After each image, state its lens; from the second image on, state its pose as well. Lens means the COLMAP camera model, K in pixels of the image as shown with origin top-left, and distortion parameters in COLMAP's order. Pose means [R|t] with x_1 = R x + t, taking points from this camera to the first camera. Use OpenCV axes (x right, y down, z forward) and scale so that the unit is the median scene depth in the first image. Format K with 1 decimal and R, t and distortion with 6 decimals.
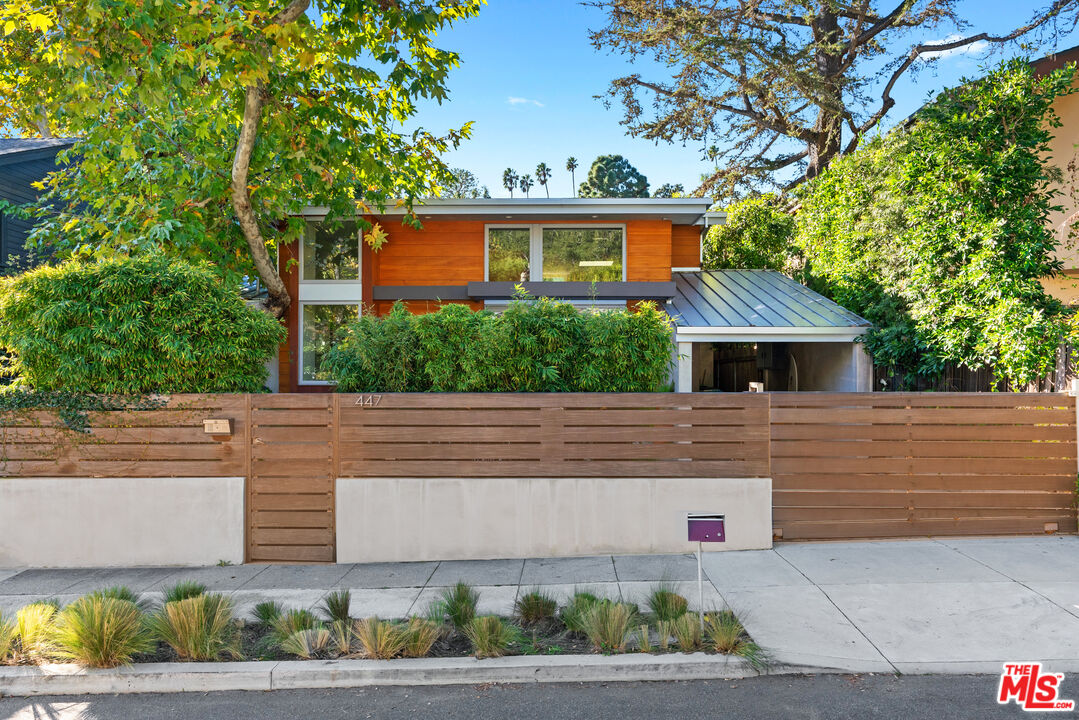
lens RADIAL K [[493.9, 0, 544.6], [0, 493.9, 366.7], [0, 0, 1]] dist [-0.000219, 0.000279]
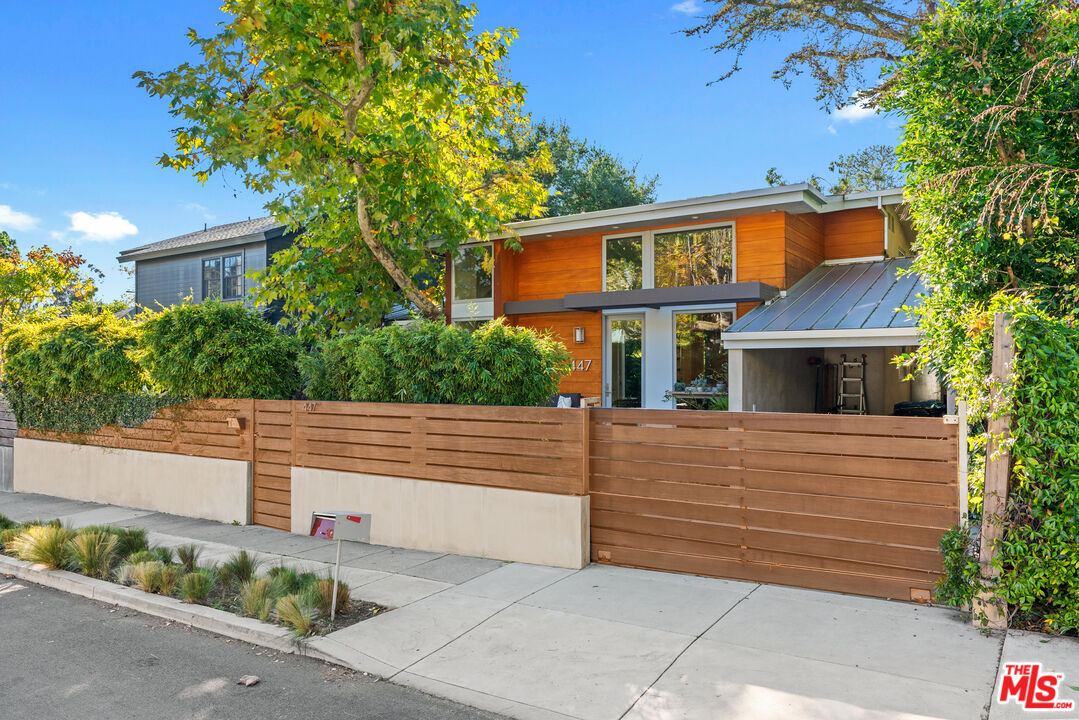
lens RADIAL K [[484.7, 0, 540.5], [0, 484.7, 373.0], [0, 0, 1]] dist [-0.001000, 0.000499]
pose [[0.925403, -0.003669, -0.378966, 0.637972], [0.003754, 0.999993, -0.000516, -0.014665], [0.378965, -0.000945, 0.925411, 0.075121]]
